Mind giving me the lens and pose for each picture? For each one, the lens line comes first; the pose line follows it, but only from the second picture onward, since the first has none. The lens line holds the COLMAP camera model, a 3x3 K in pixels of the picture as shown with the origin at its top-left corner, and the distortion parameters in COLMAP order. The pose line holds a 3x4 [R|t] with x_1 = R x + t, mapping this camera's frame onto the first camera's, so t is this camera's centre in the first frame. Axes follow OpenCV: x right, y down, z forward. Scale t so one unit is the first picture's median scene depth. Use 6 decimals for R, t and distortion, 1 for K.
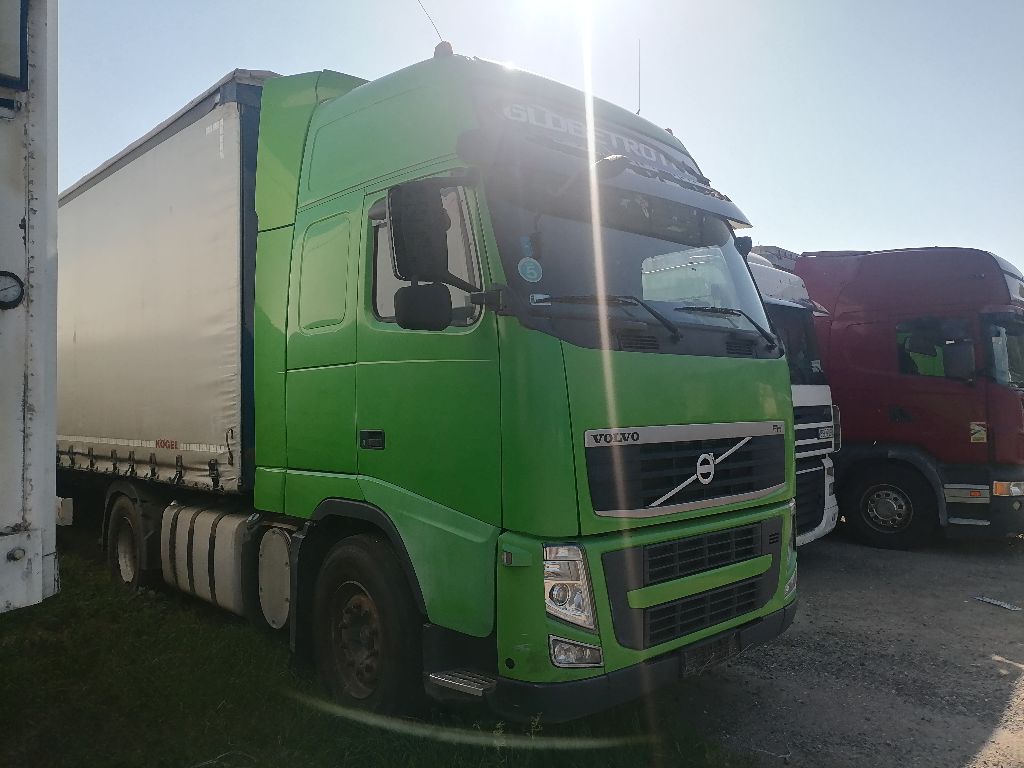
lens RADIAL K [[771.2, 0, 514.9], [0, 771.2, 390.9], [0, 0, 1]] dist [0.016918, 0.002741]
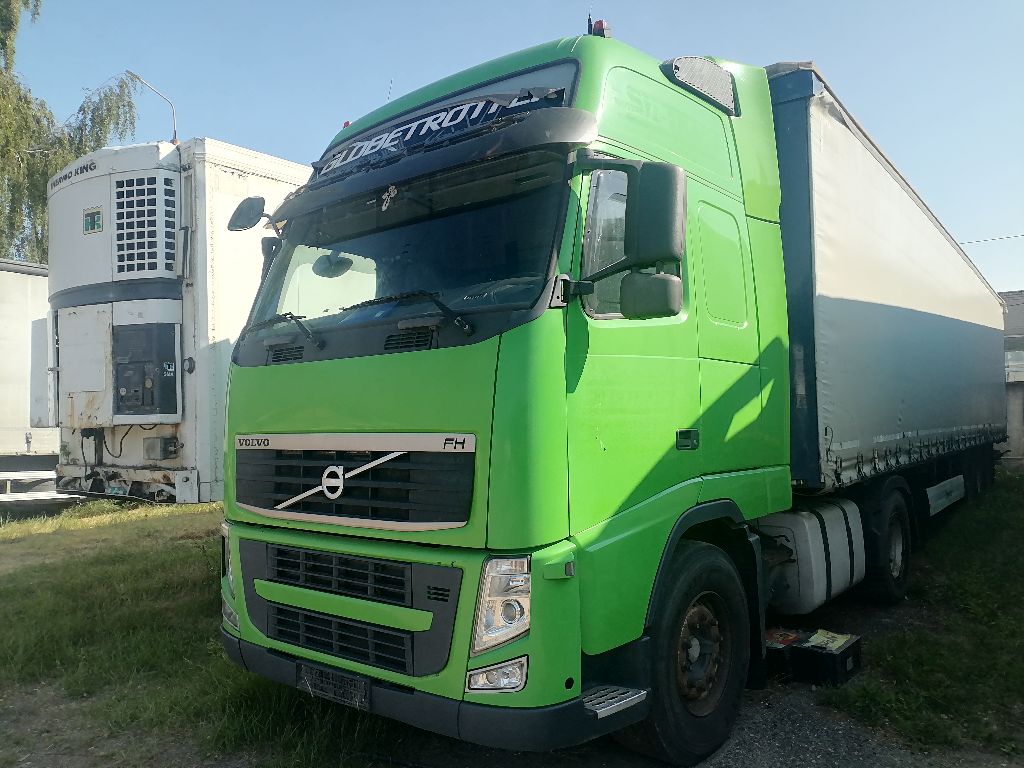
lens RADIAL K [[771.2, 0, 514.7], [0, 771.2, 375.7], [0, 0, 1]] dist [0.016918, 0.002741]
pose [[0.149675, -0.040851, -0.987891, 1.201792], [0.044054, 0.998429, -0.034612, 0.015623], [0.987753, -0.038340, 0.151240, 1.087429]]
